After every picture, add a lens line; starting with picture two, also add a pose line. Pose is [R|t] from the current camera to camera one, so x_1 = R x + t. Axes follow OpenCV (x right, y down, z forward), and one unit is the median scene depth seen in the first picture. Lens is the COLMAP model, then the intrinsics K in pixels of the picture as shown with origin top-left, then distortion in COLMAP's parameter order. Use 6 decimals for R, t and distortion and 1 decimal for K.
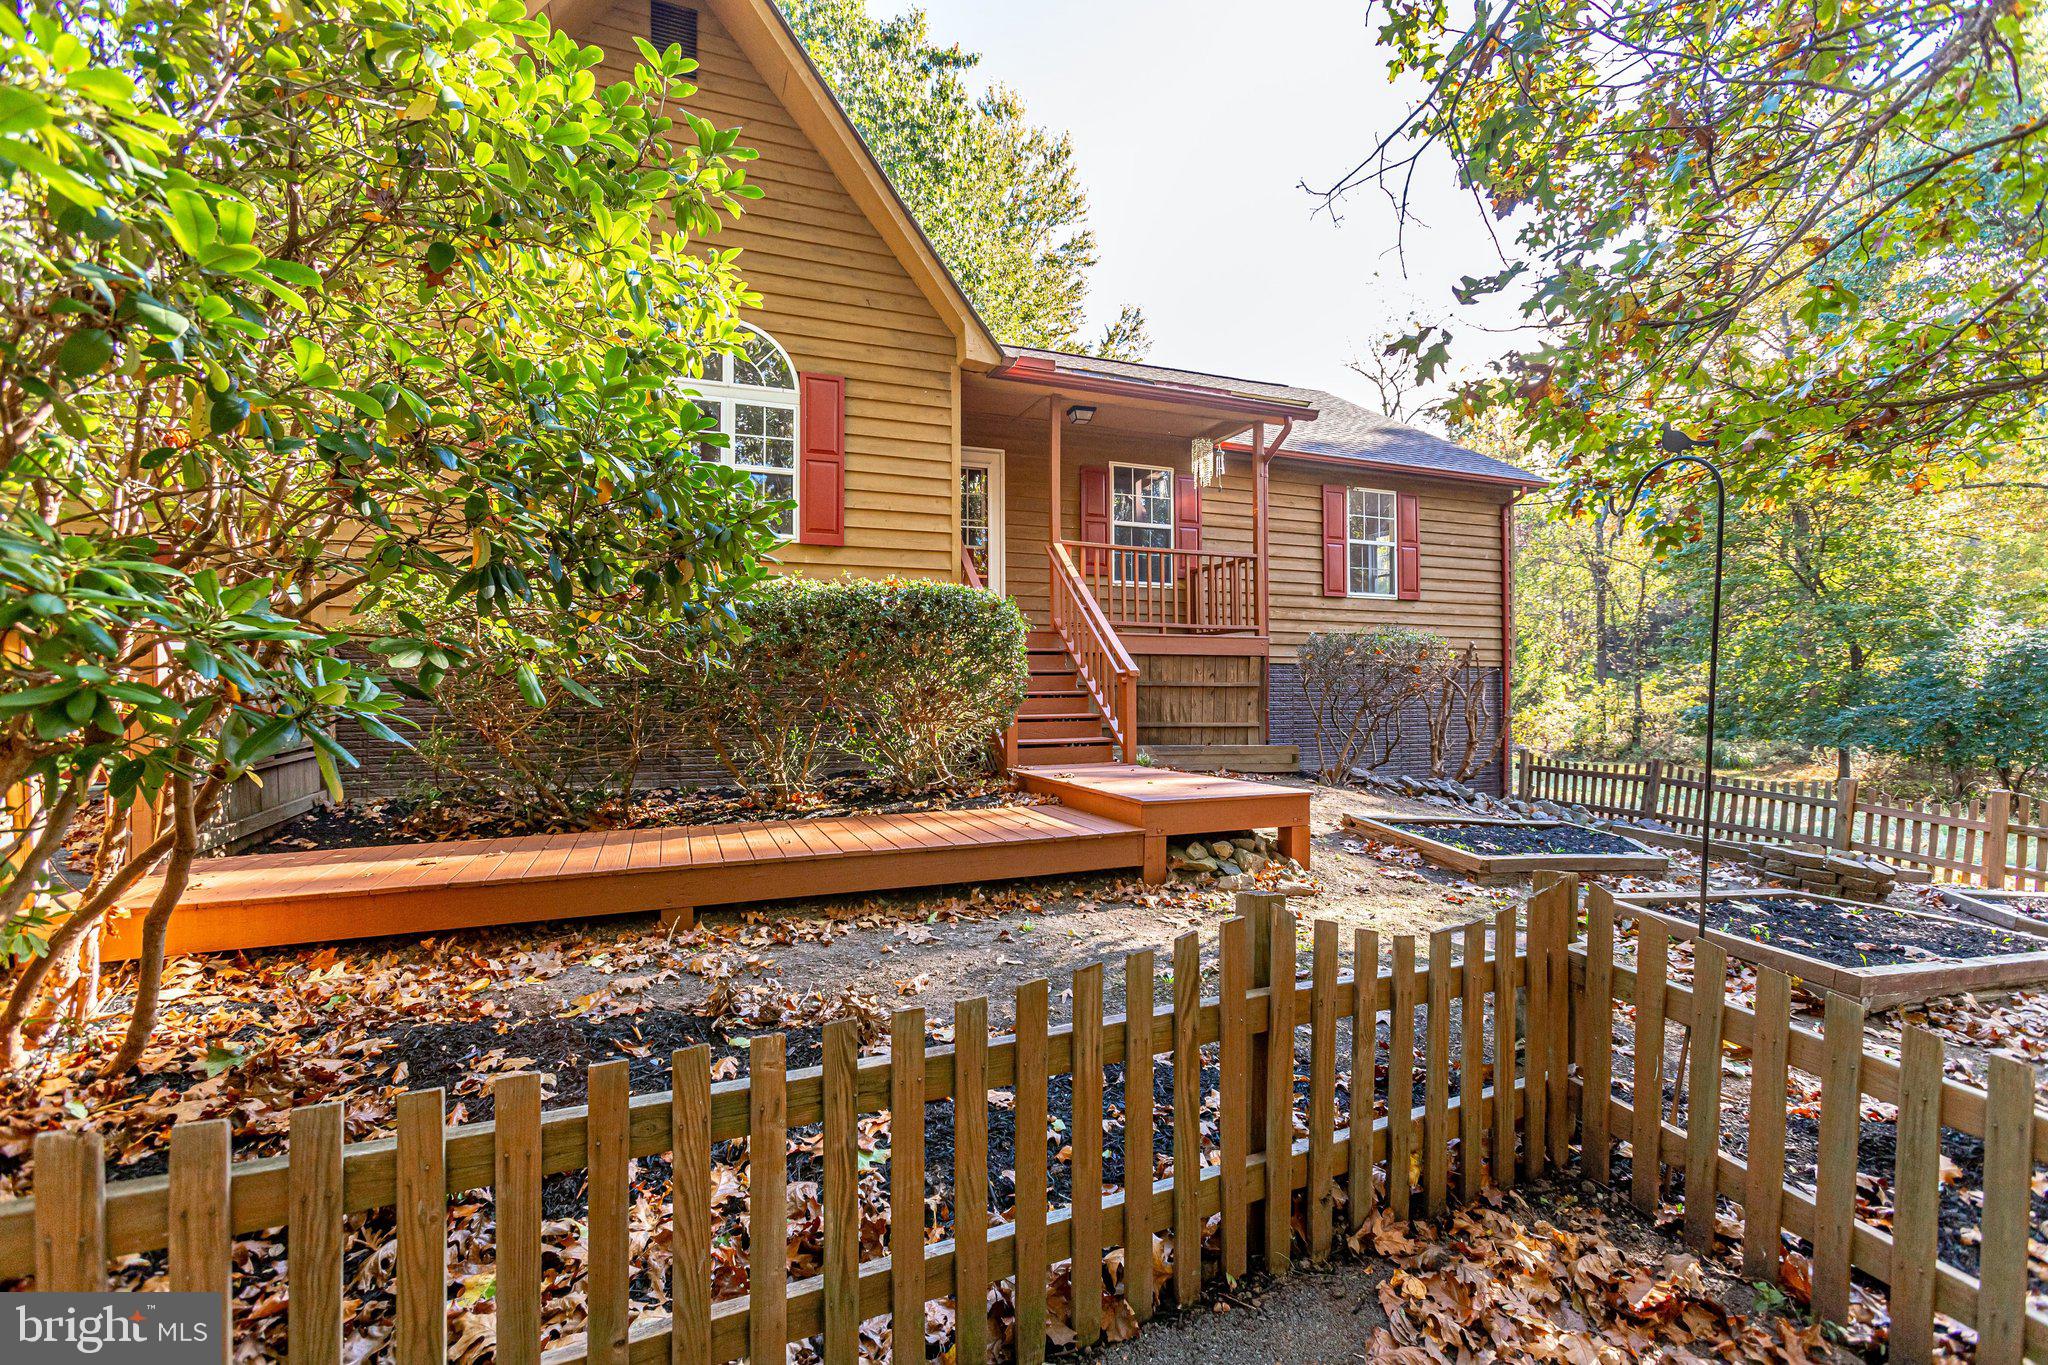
lens RADIAL K [[912.9, 0, 1035.3], [0, 912.9, 678.1], [0, 0, 1]] dist [-0.000098, 0.020883]
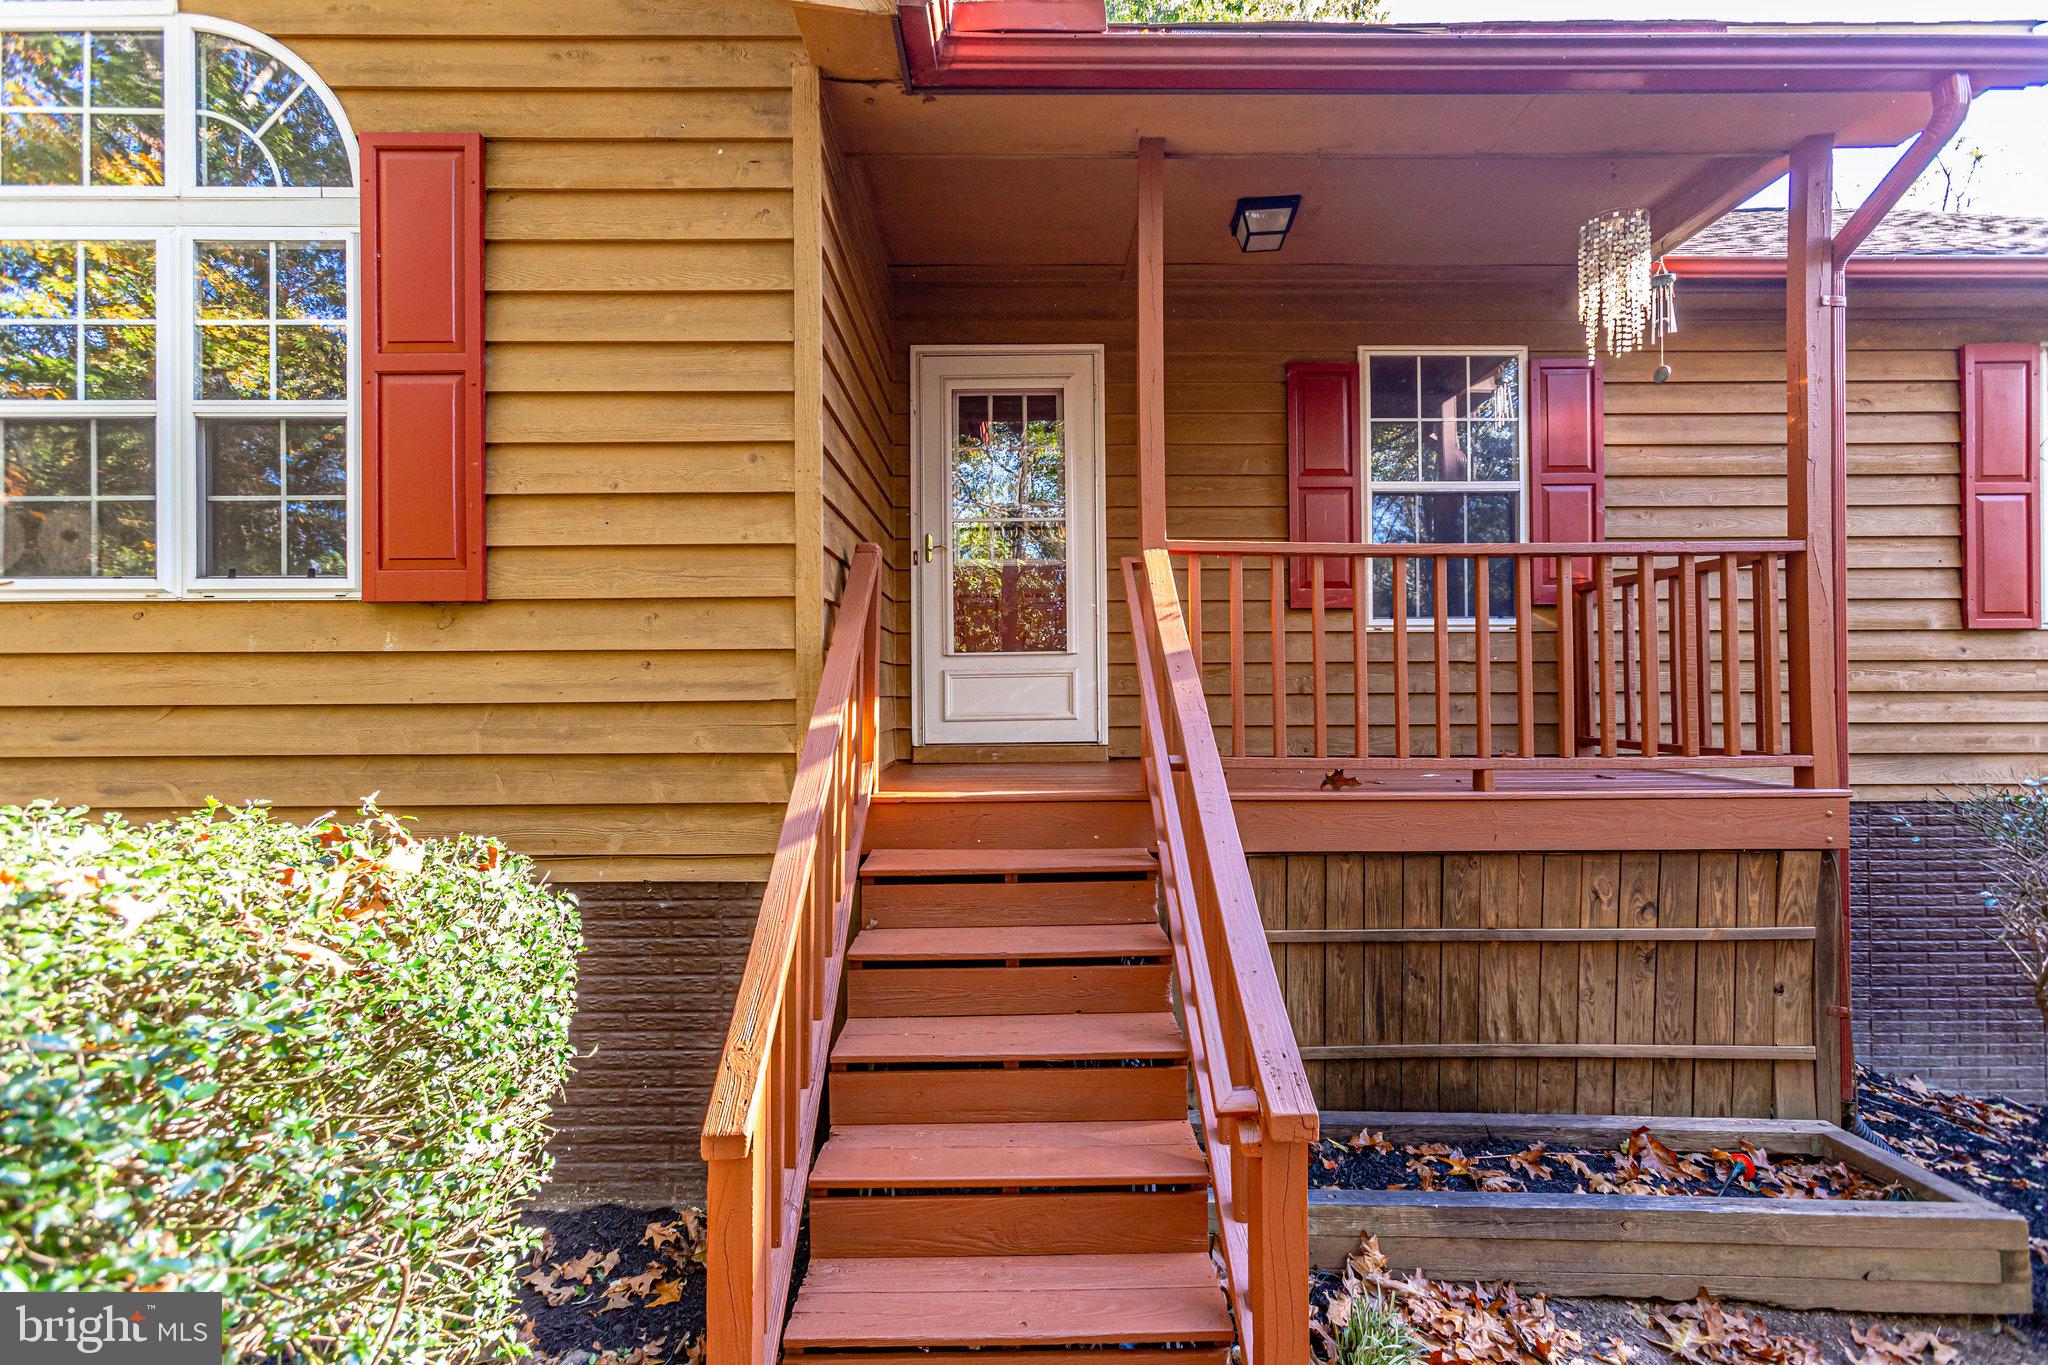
lens RADIAL K [[916.4, 0, 1017.1], [0, 916.4, 686.5], [0, 0, 1]] dist [-0.017478, 0.022040]
pose [[0.930174, -0.003697, -0.367101, 0.086862], [0.008165, 0.999910, 0.010619, -0.078959], [0.367029, -0.012875, 0.930120, 0.519231]]
